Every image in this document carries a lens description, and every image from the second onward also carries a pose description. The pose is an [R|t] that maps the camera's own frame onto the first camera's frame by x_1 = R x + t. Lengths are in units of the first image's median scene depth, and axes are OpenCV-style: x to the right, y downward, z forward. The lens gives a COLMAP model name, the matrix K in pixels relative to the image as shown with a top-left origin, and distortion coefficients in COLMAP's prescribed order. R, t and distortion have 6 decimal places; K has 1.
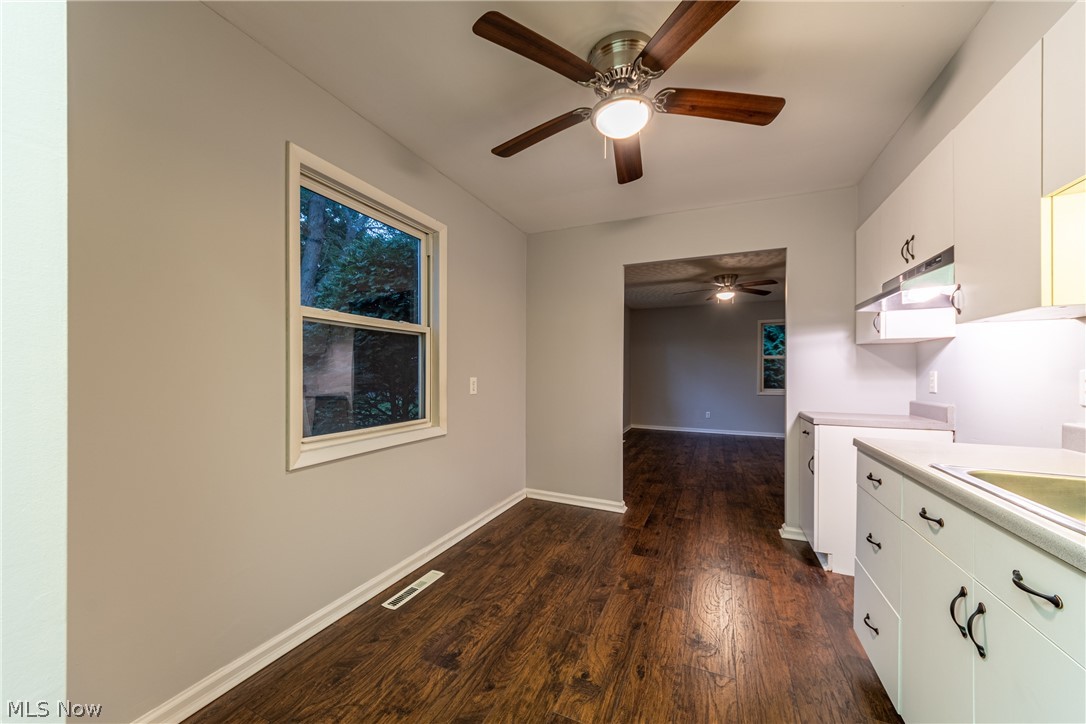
lens RADIAL K [[378.9, 0, 542.2], [0, 378.9, 375.3], [0, 0, 1]] dist [-0.015831, -0.000029]
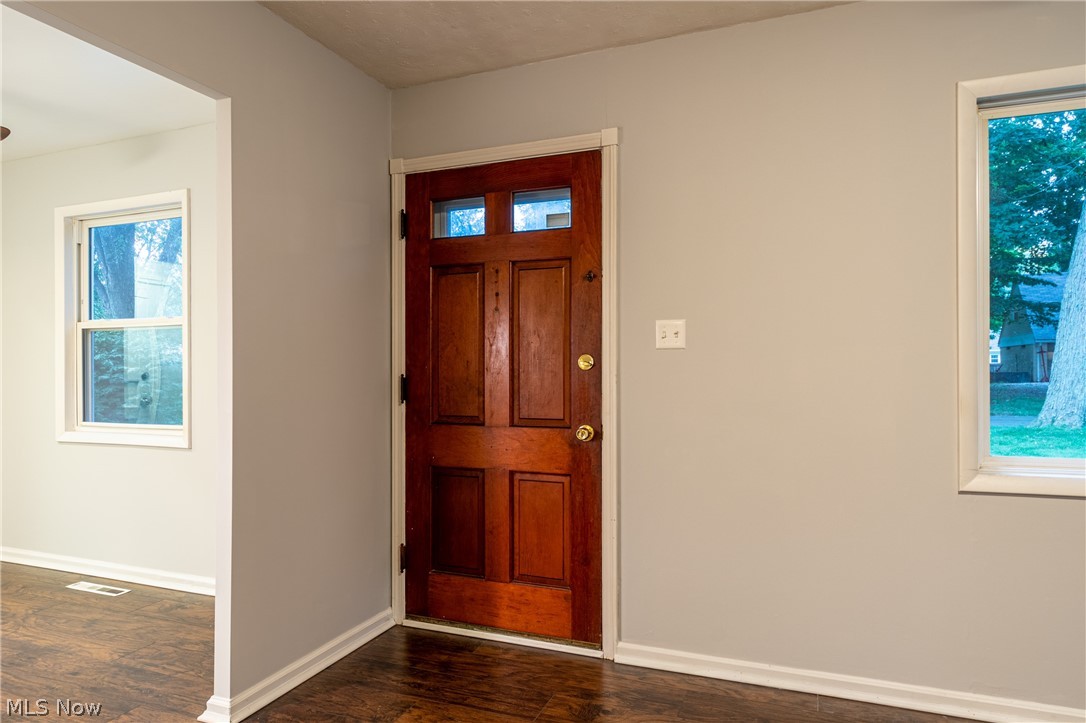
lens RADIAL K [[666.7, 0, 562.2], [0, 666.7, 366.0], [0, 0, 1]] dist [-0.000275, 0.000200]
pose [[0.068839, -0.000815, -0.997627, 1.334201], [-0.004415, 0.999990, -0.001122, -0.021581], [0.997618, 0.004482, 0.068835, 1.866553]]
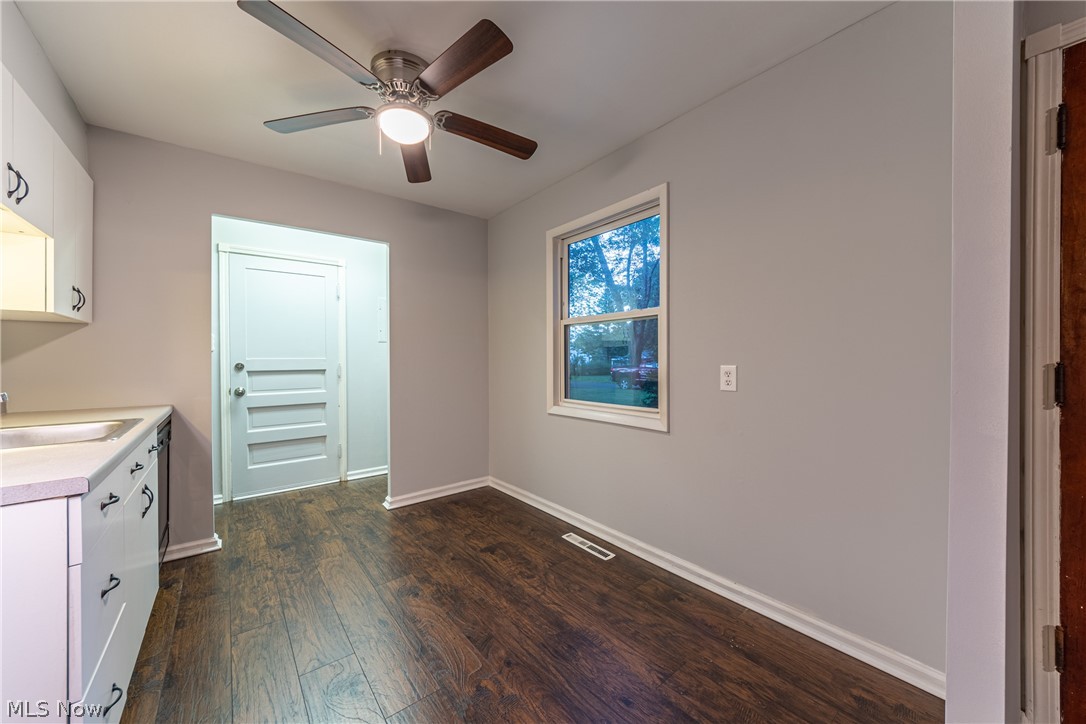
lens RADIAL K [[401.3, 0, 544.4], [0, 401.3, 357.3], [0, 0, 1]] dist [0.000338, -0.000002]
pose [[-0.443725, -0.000317, -0.896163, 0.730547], [-0.002603, 0.999996, 0.000935, -0.009617], [0.896159, 0.002748, -0.443724, 1.268895]]
